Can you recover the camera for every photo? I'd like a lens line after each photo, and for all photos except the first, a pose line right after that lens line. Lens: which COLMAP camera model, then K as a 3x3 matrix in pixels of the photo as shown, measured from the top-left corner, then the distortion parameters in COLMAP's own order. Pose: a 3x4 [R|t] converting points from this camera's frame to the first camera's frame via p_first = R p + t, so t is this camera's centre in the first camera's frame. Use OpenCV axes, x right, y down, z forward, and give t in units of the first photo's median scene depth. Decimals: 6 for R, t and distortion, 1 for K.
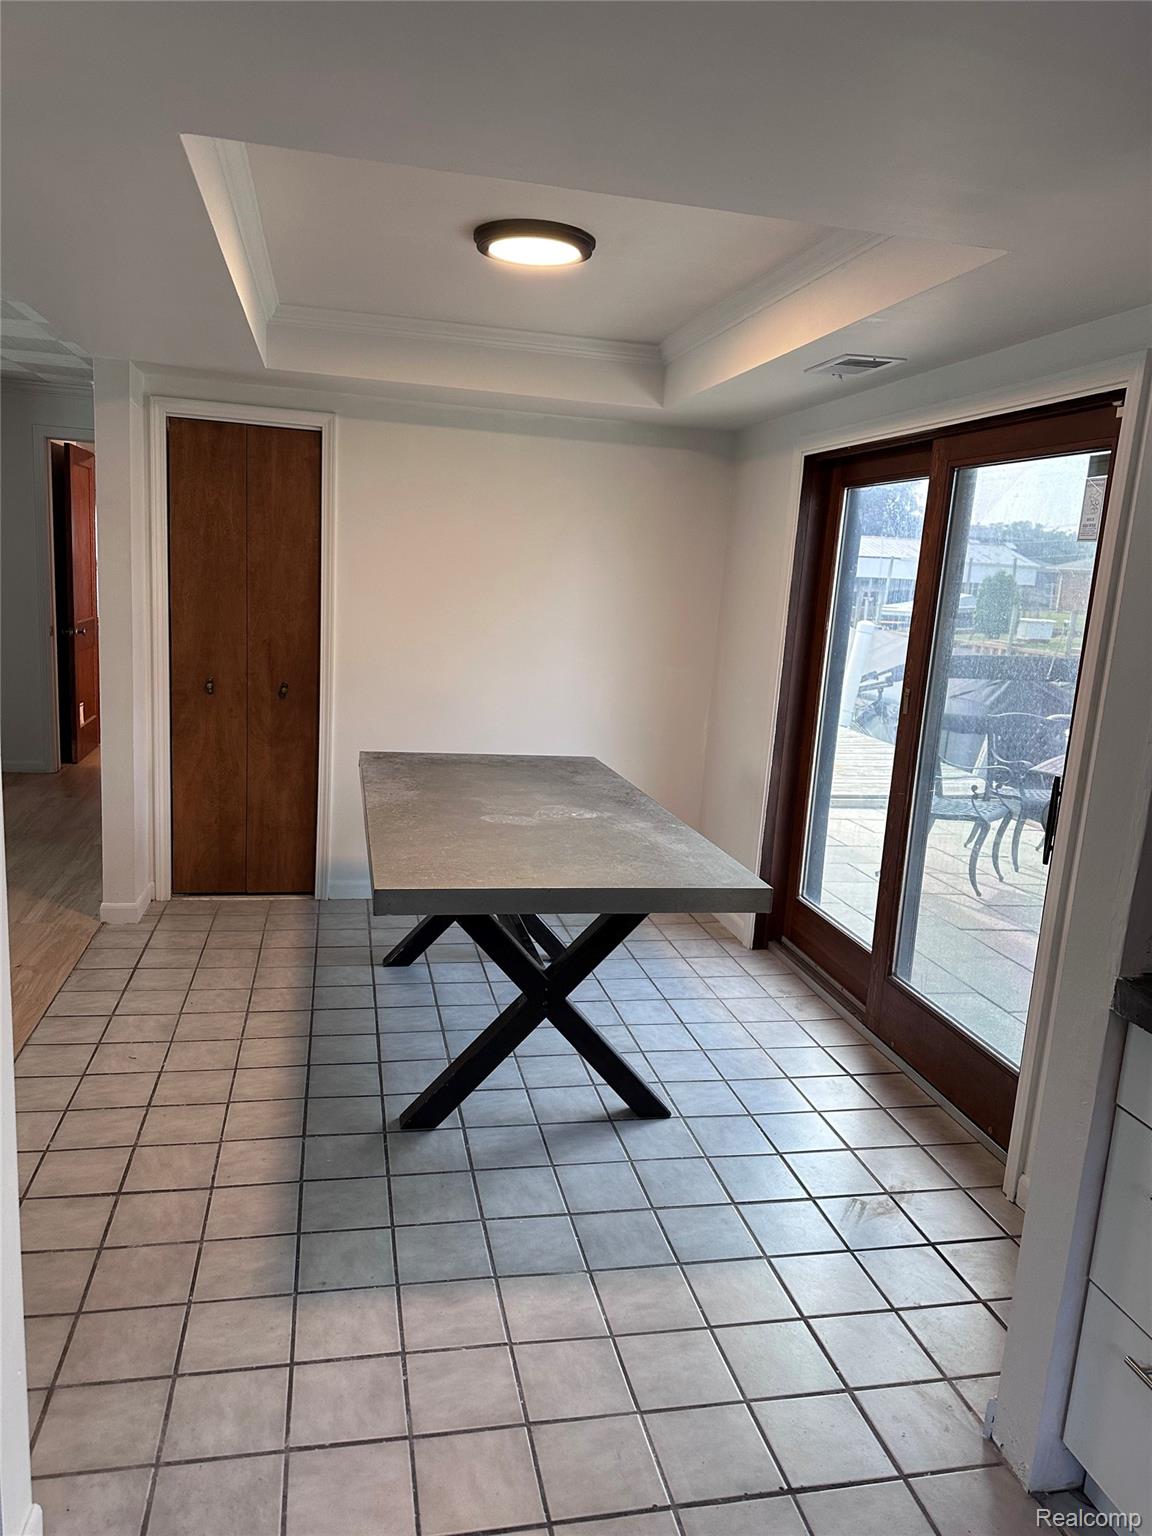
lens RADIAL K [[1083.4, 0, 570.2], [0, 1083.4, 778.4], [0, 0, 1]] dist [0.170942, -0.190218]
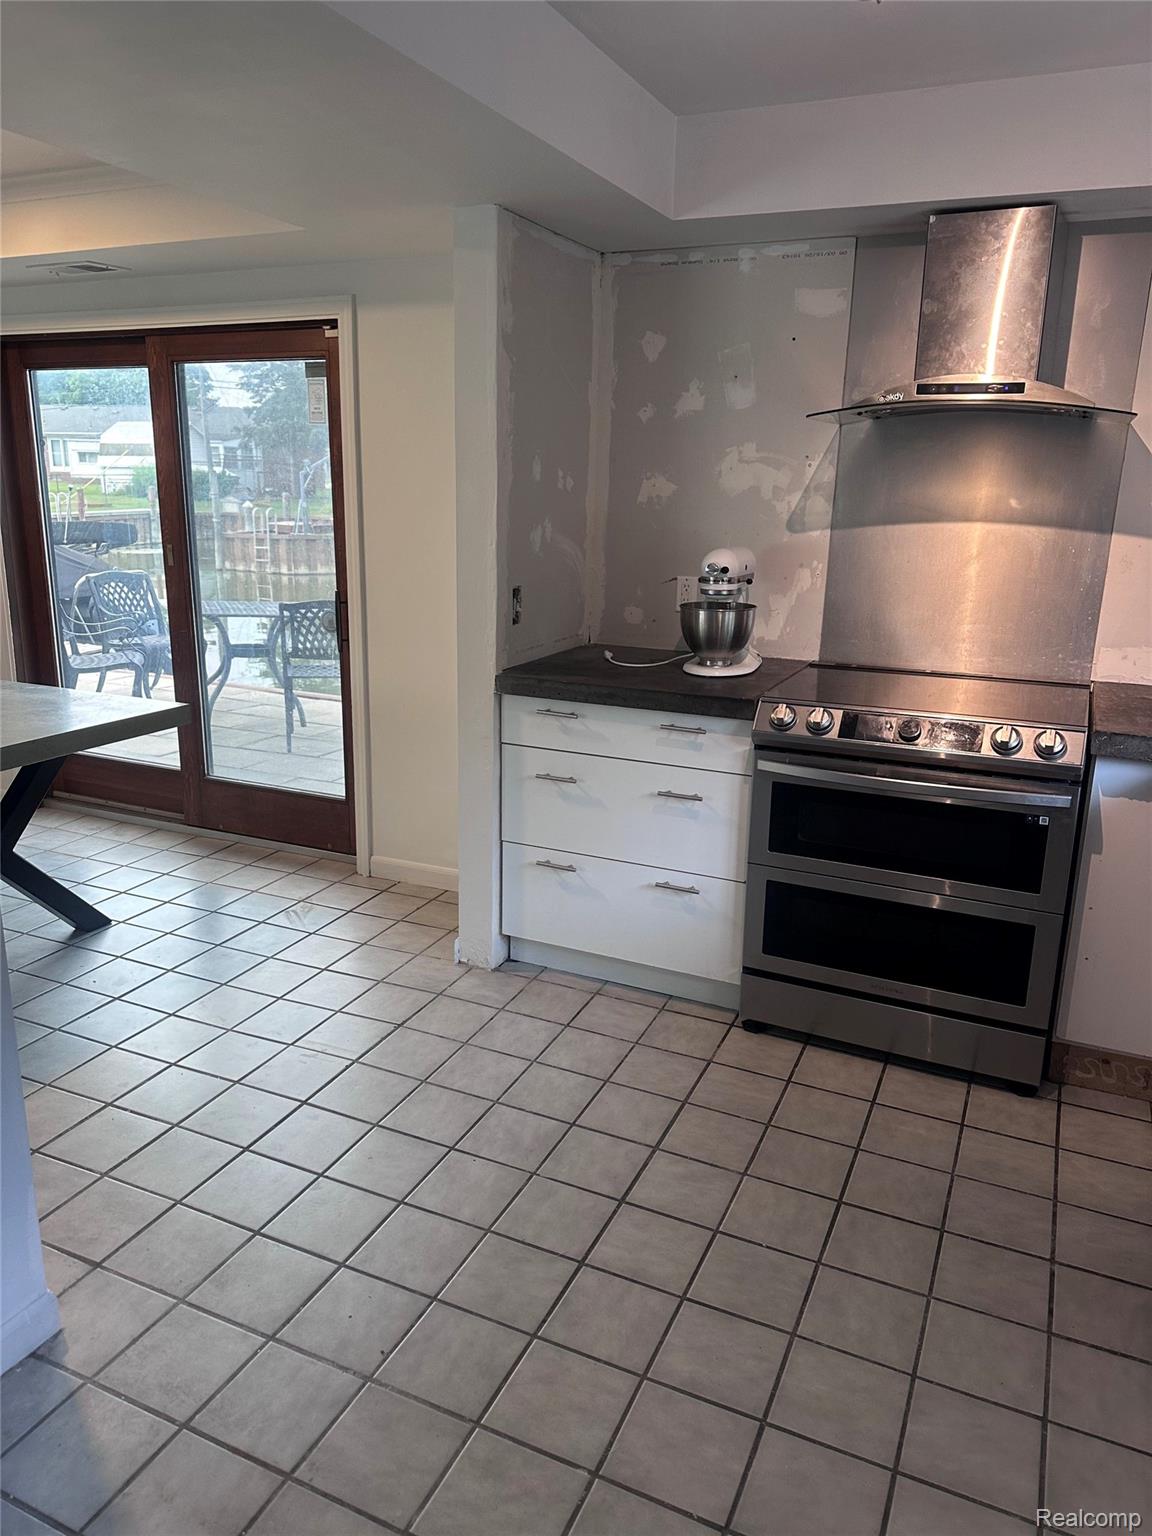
lens RADIAL K [[1084.6, 0, 576.0], [0, 1084.6, 768.0], [0, 0, 1]] dist [0.181081, -0.310383]
pose [[0.598270, -0.259743, 0.758028, -0.445812], [0.175027, 0.965521, 0.192702, 0.000847], [-0.781946, 0.017387, 0.623104, -0.124860]]
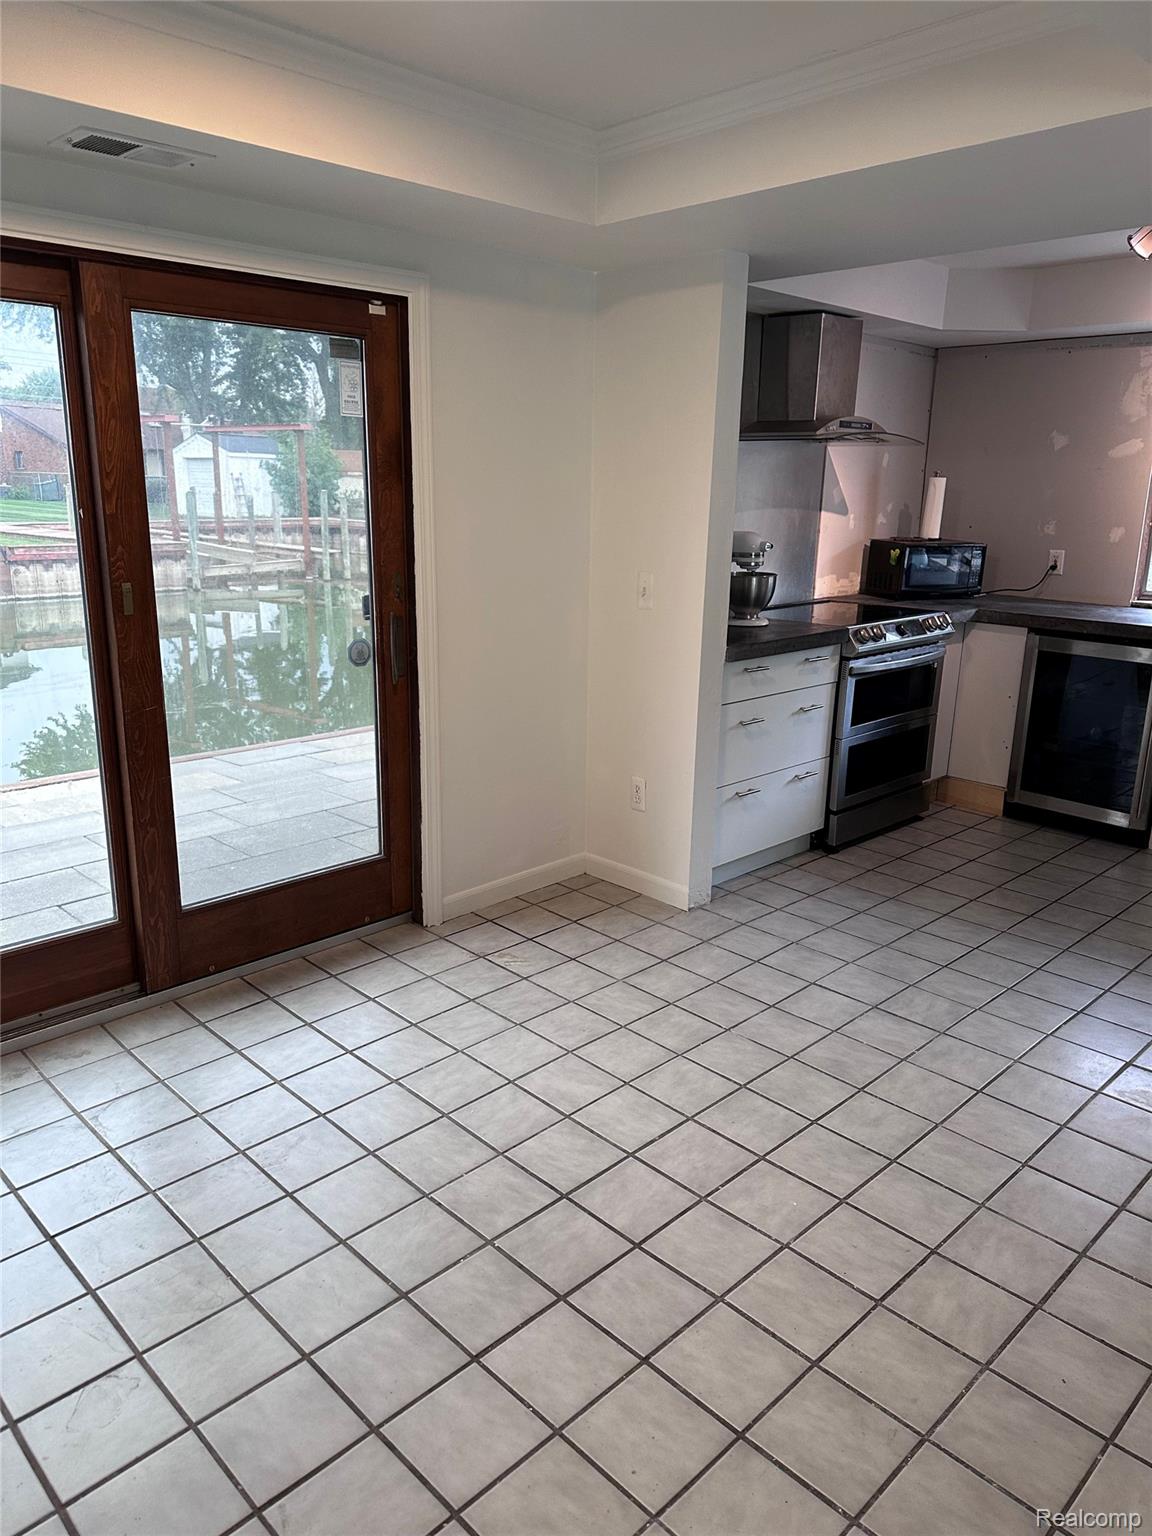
lens RADIAL K [[1083.4, 0, 570.2], [0, 1083.4, 778.4], [0, 0, 1]] dist [0.170942, -0.190218]
pose [[-0.536758, -0.291187, 0.791897, -0.595822], [0.111739, 0.905761, 0.408793, -0.265478], [-0.836304, 0.307909, -0.453638, 1.213696]]
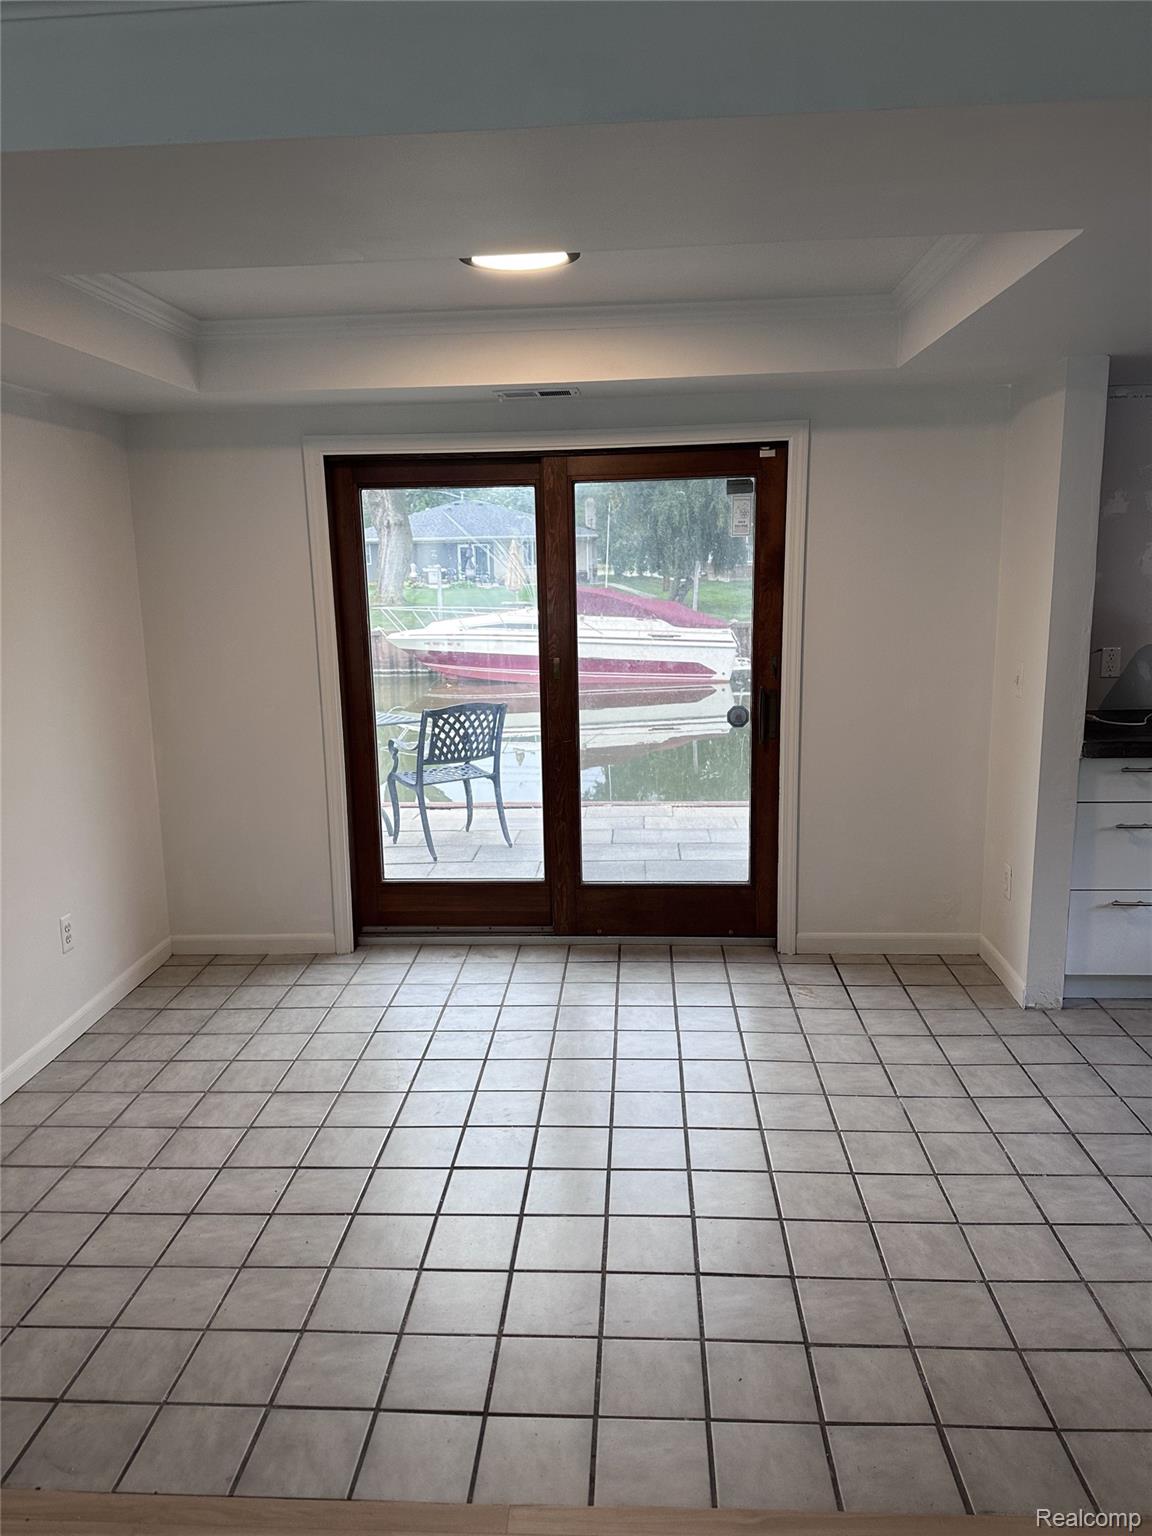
lens RADIAL K [[1084.6, 0, 576.0], [0, 1084.6, 768.0], [0, 0, 1]] dist [0.181081, -0.310383]
pose [[0.261134, -0.254327, 0.931196, -0.912606], [0.220981, 0.954801, 0.198804, -0.213726], [-0.939668, 0.153862, 0.305533, 0.661819]]
